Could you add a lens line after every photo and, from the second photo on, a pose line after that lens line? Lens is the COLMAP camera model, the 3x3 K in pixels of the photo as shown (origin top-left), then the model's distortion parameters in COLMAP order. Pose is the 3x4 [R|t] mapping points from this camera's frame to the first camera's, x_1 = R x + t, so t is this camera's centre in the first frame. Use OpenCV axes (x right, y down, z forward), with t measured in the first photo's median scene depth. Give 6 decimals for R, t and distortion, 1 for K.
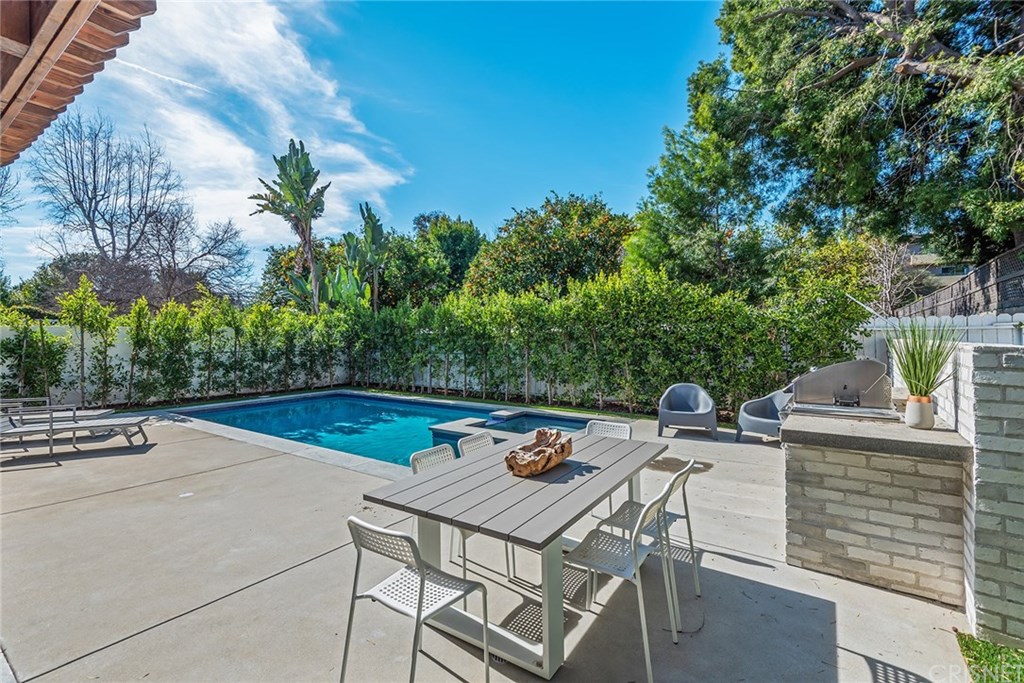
lens RADIAL K [[458.2, 0, 511.3], [0, 458.2, 334.8], [0, 0, 1]] dist [0.046065, -0.034081]
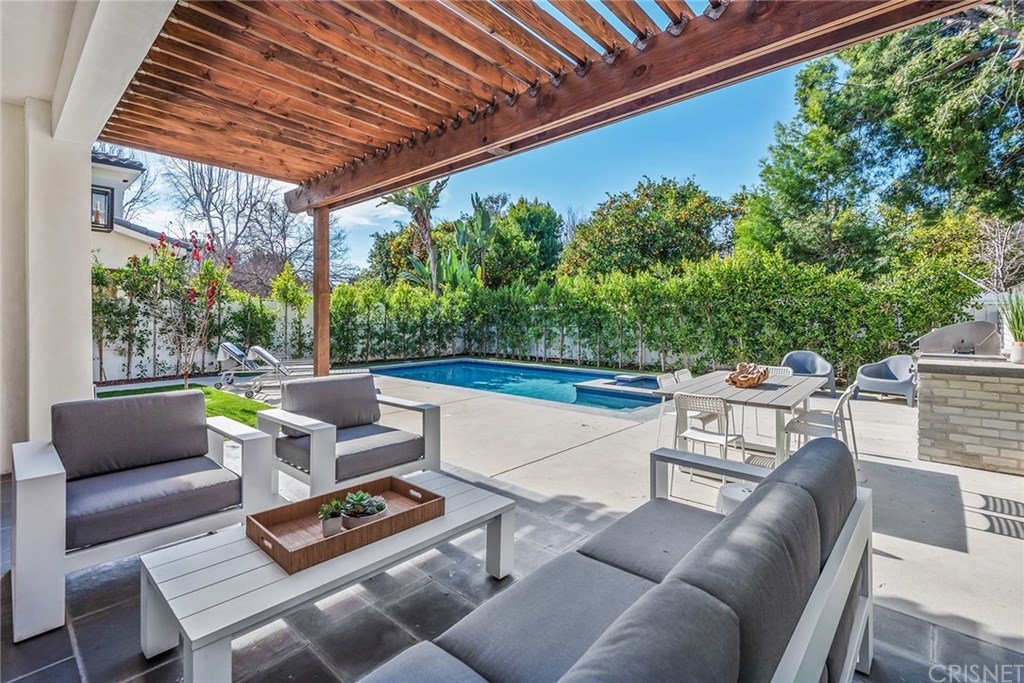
lens RADIAL K [[464.5, 0, 513.7], [0, 464.5, 317.8], [0, 0, 1]] dist [0.020927, -0.011254]
pose [[0.992480, 0.004335, -0.122329, -0.146697], [-0.003600, 0.999974, 0.006232, 0.014647], [0.122353, -0.005745, 0.992470, -0.182958]]
